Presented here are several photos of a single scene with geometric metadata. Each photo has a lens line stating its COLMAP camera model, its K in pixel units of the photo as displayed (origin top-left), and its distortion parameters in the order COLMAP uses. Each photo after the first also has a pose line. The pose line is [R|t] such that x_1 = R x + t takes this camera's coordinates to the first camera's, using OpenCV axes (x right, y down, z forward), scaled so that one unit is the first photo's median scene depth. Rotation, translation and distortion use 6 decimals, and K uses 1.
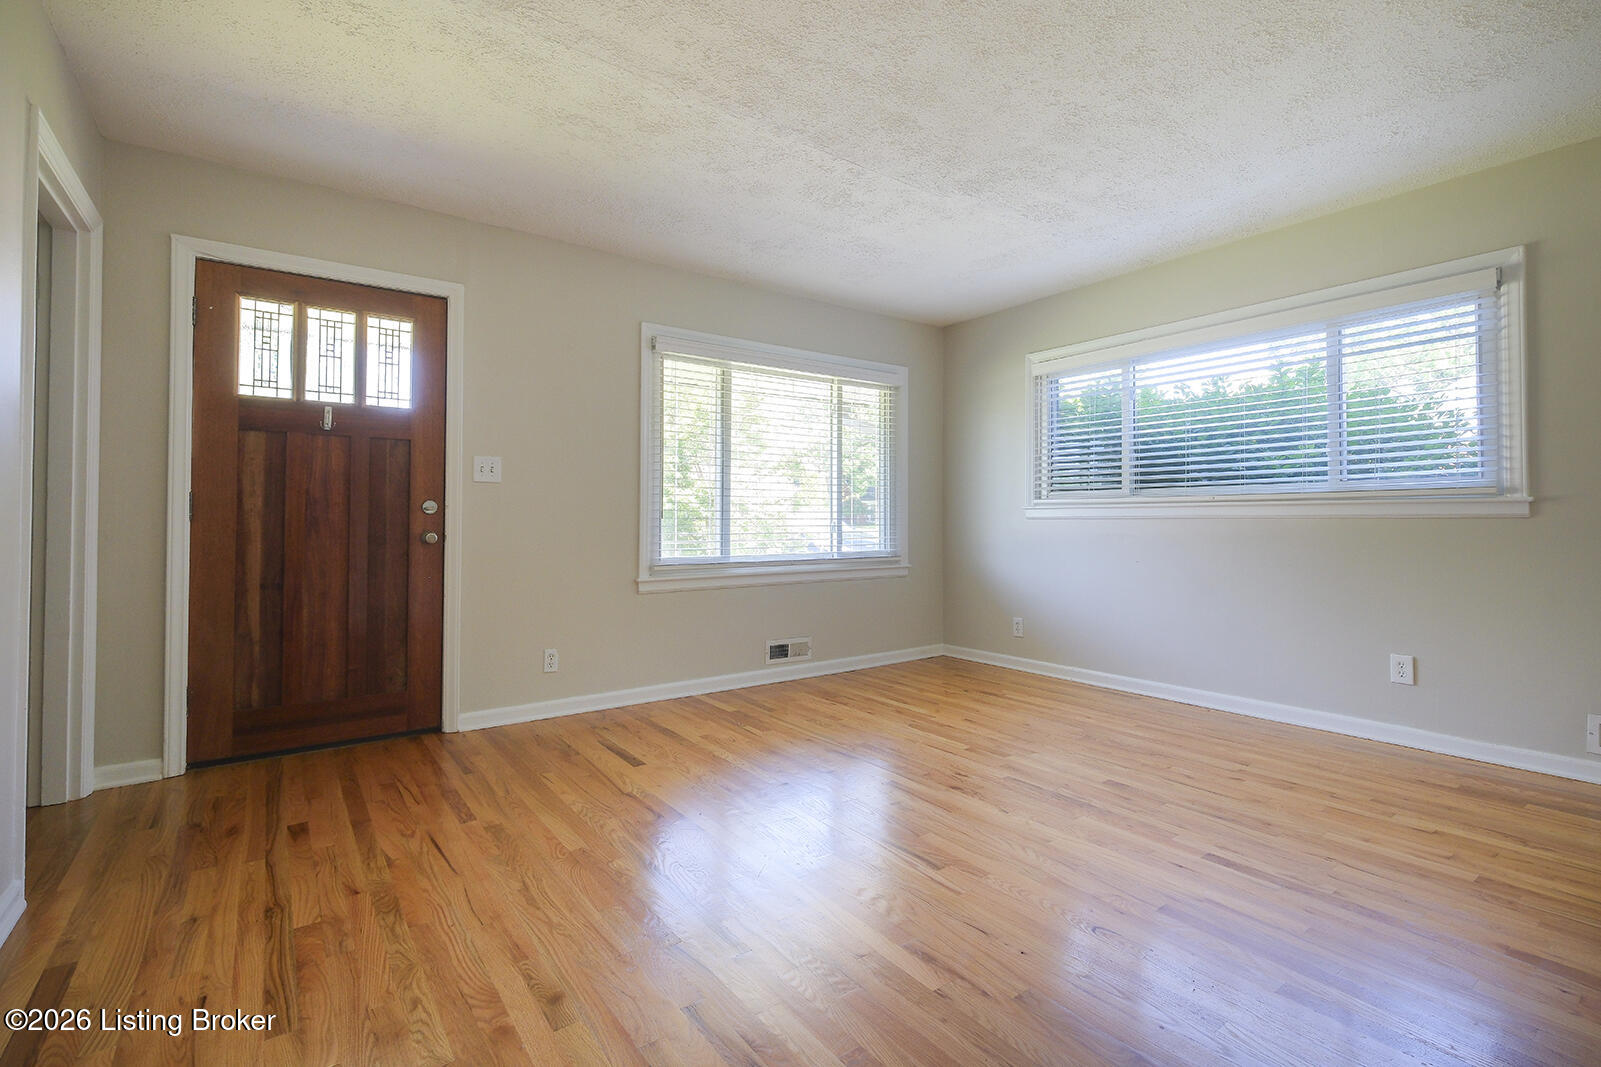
lens RADIAL K [[718.7, 0, 798.2], [0, 718.7, 507.6], [0, 0, 1]] dist [-0.001079, -0.000215]
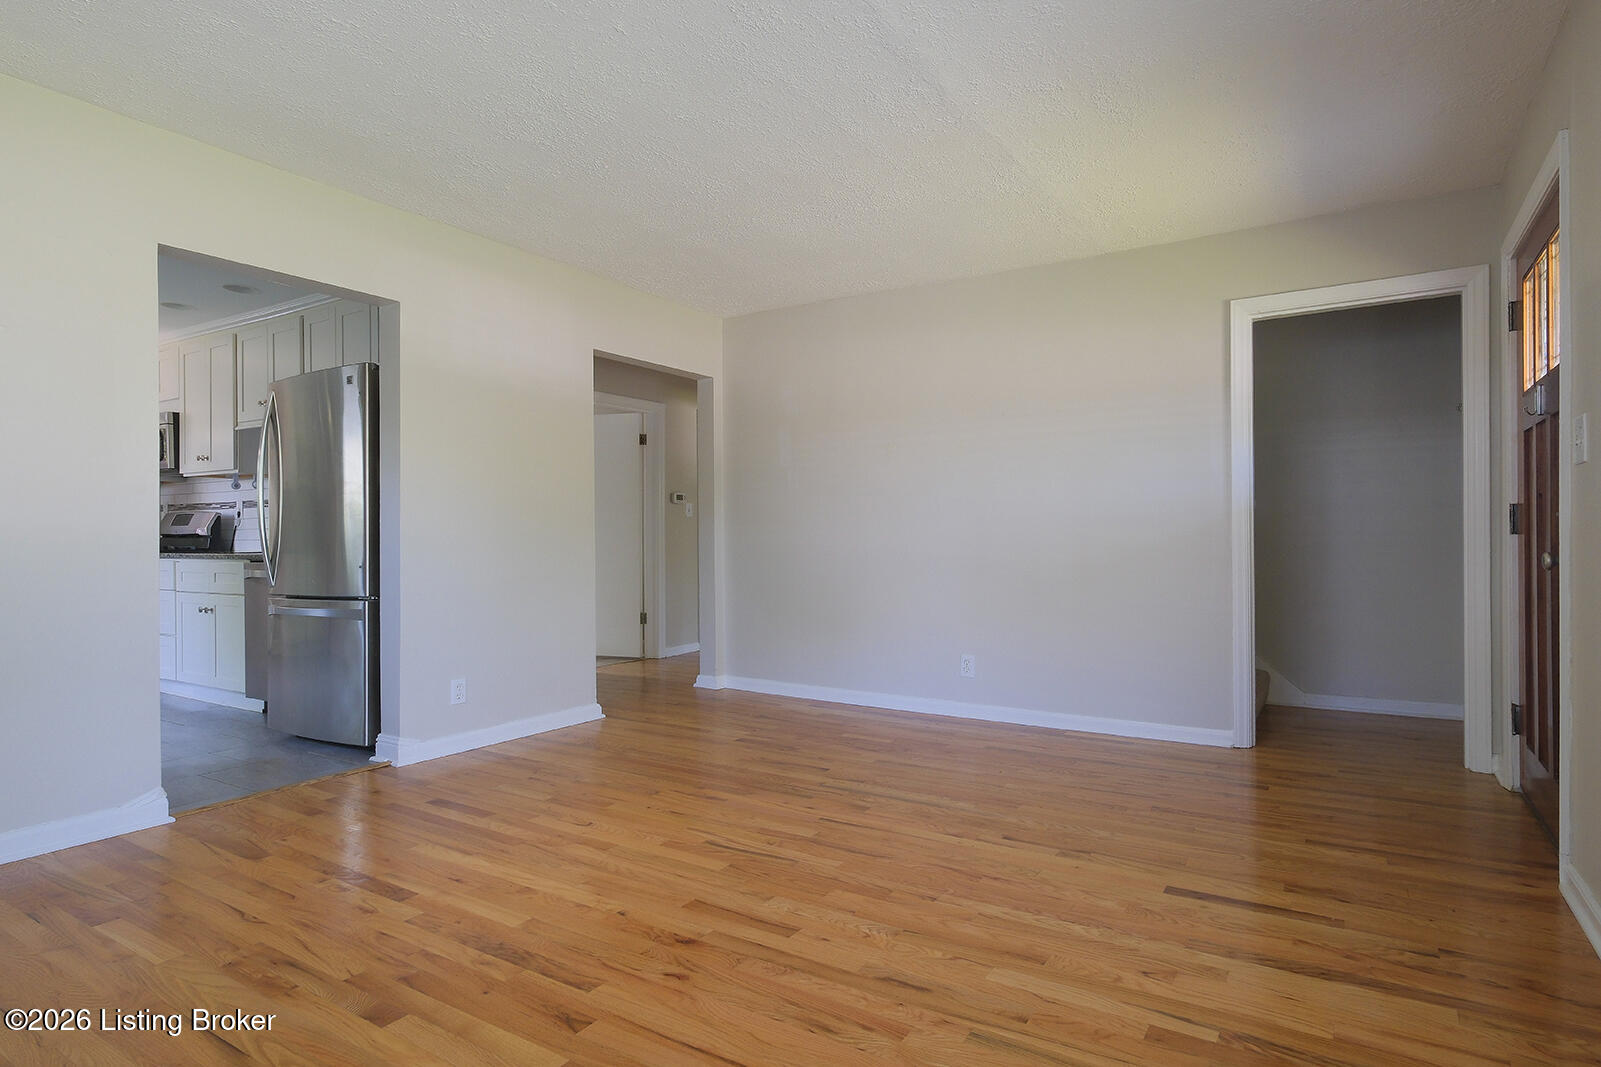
lens RADIAL K [[721.4, 0, 787.5], [0, 721.4, 536.1], [0, 0, 1]] dist [-0.003126, -0.000961]
pose [[-0.944814, 0.003105, -0.327591, 0.360165], [0.008571, 0.999847, -0.015243, 0.051331], [0.327494, -0.017210, -0.944697, 1.716610]]
